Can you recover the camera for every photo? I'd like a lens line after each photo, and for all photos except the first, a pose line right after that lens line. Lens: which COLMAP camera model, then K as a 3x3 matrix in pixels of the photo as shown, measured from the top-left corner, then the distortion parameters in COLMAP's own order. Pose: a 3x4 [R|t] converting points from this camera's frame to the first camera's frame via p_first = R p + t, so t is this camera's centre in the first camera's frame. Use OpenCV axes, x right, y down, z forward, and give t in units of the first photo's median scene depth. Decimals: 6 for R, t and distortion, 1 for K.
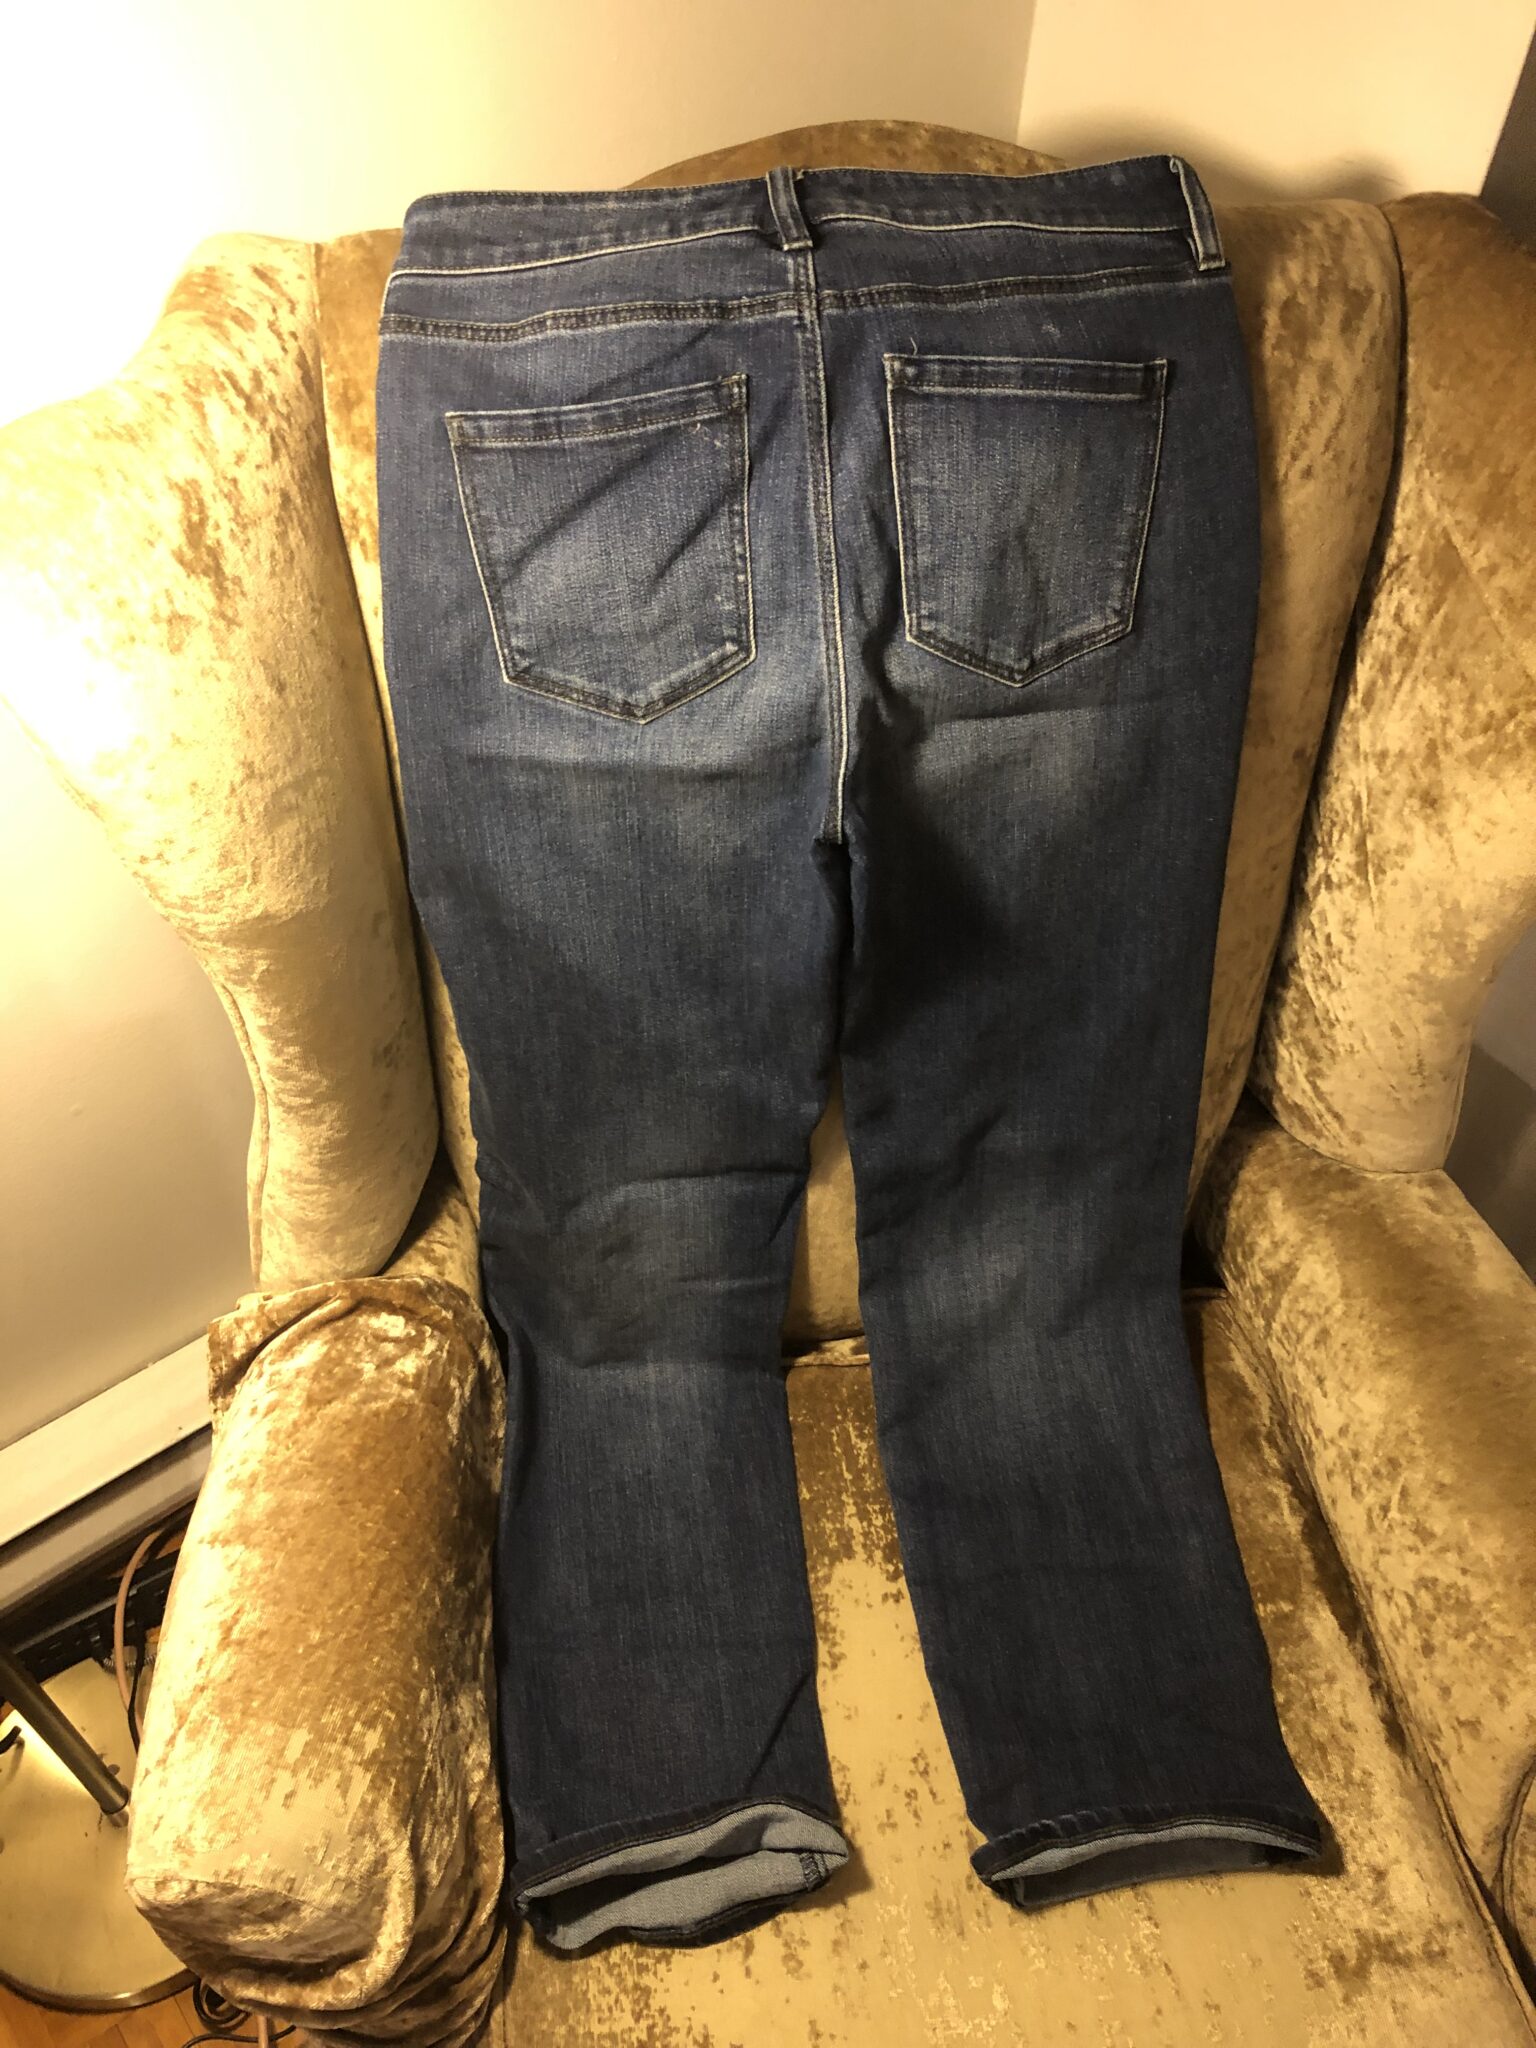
lens RADIAL K [[1663.8, 0, 768.0], [0, 1663.8, 1024.0], [0, 0, 1]] dist [0.012693, 0.006812]
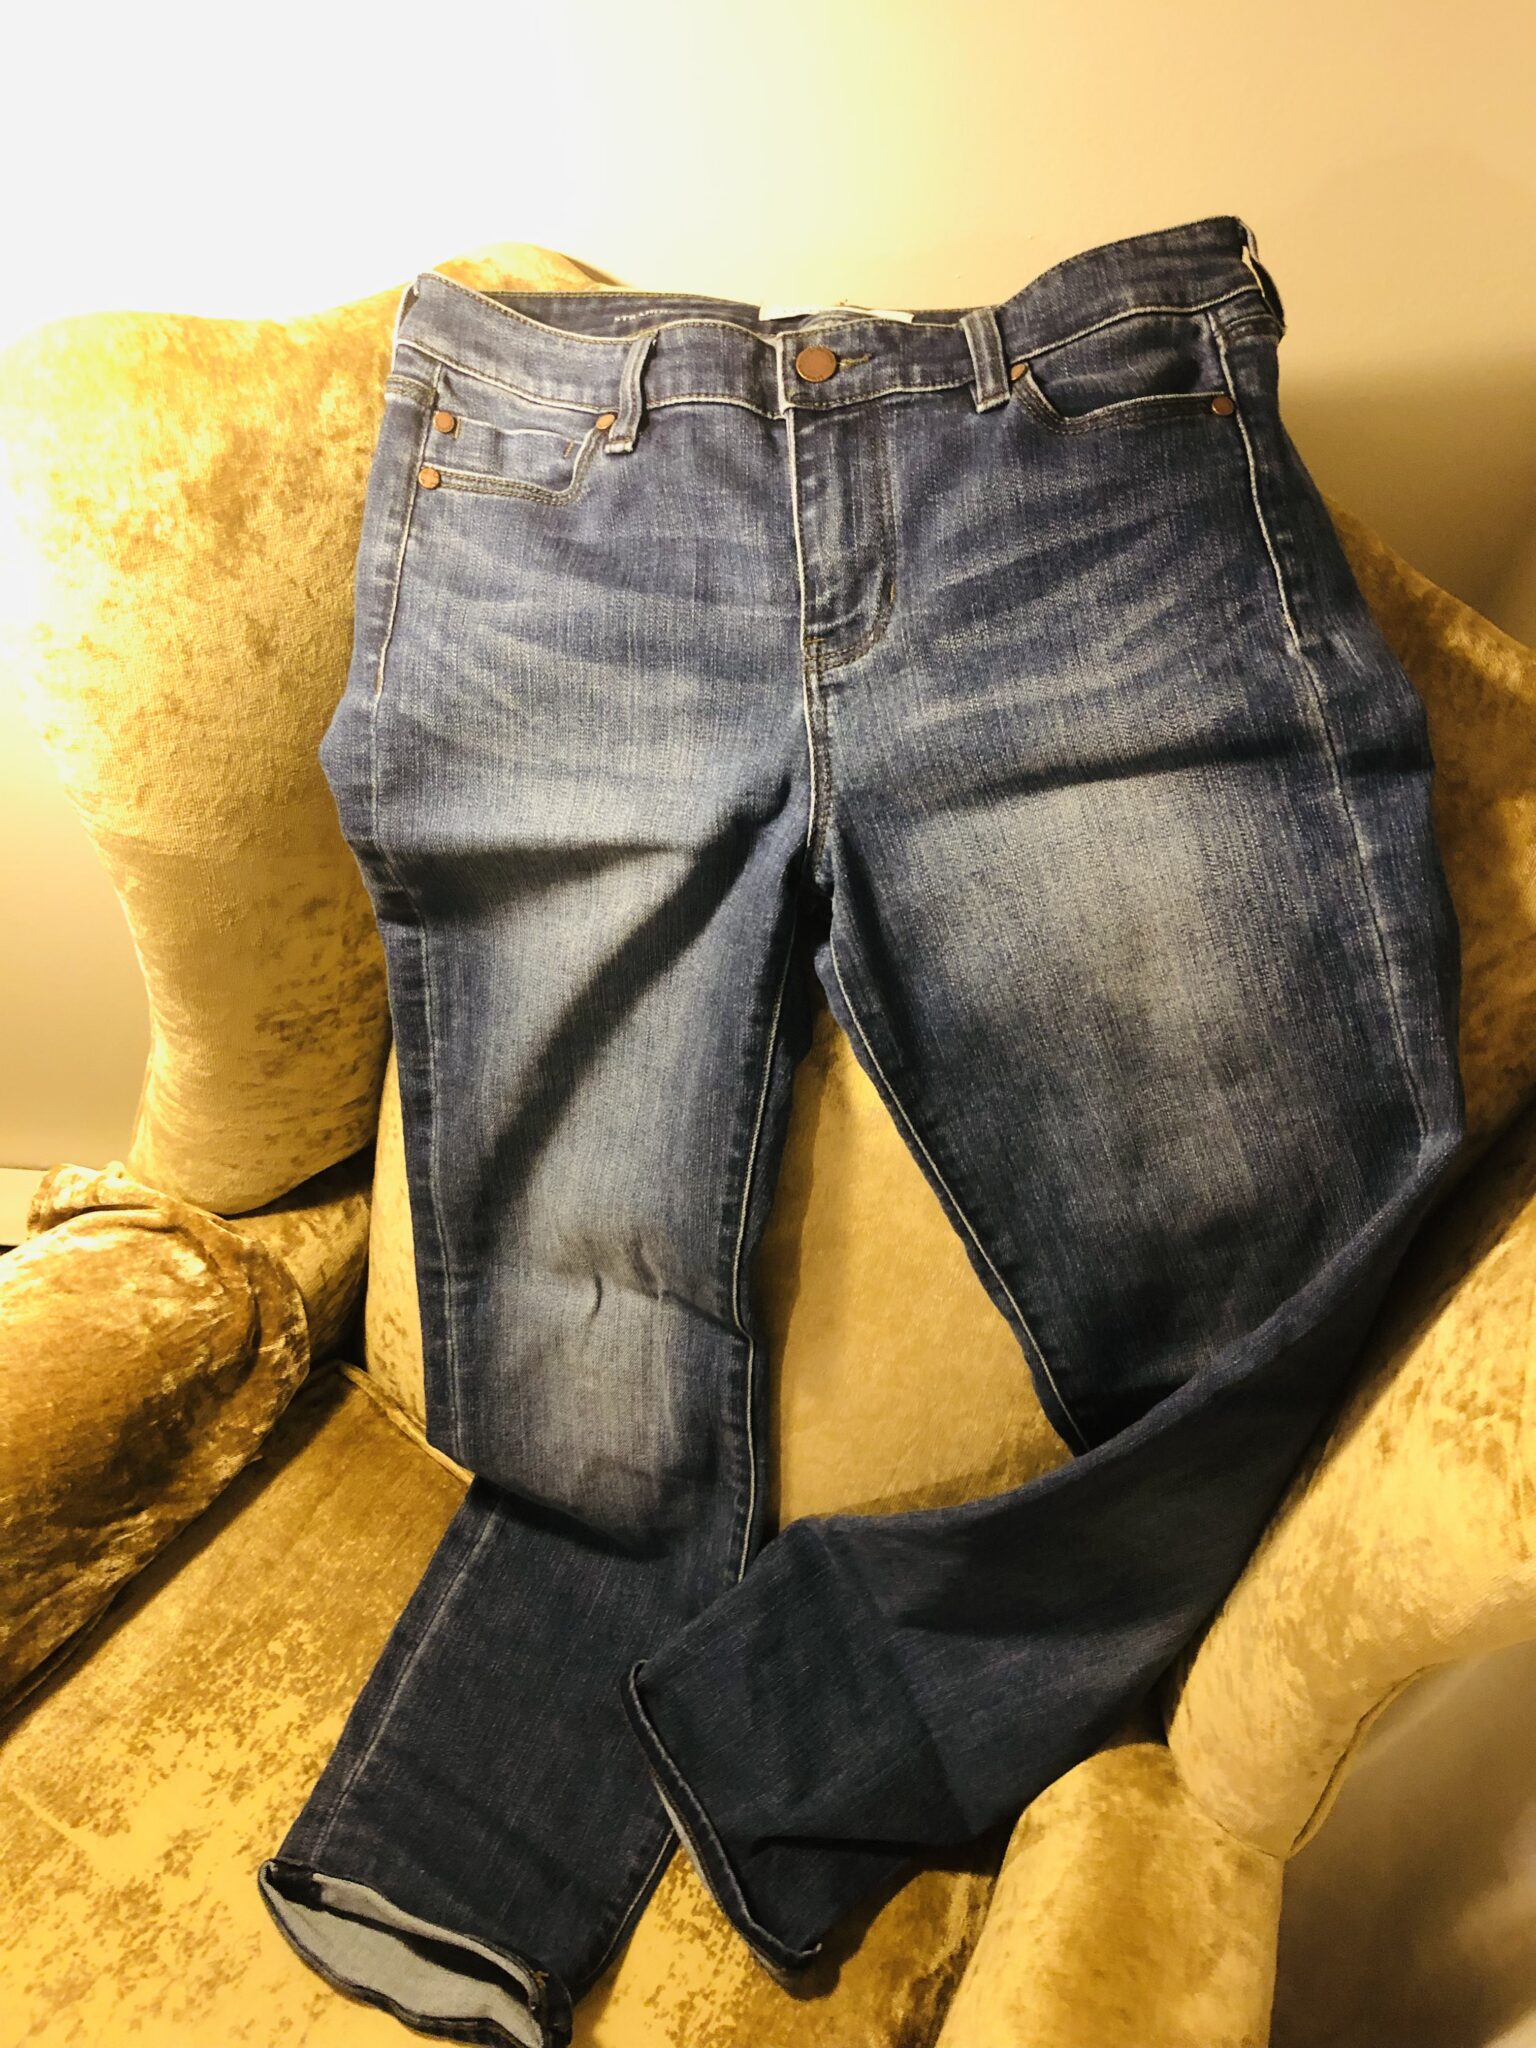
lens RADIAL K [[1663.8, 0, 768.0], [0, 1663.8, 1024.0], [0, 0, 1]] dist [0.012693, 0.006812]
pose [[0.787822, 0.510594, -0.344426, 0.324639], [-0.526139, 0.848643, 0.054607, -0.182996], [0.320177, 0.138195, 0.937224, 0.157771]]
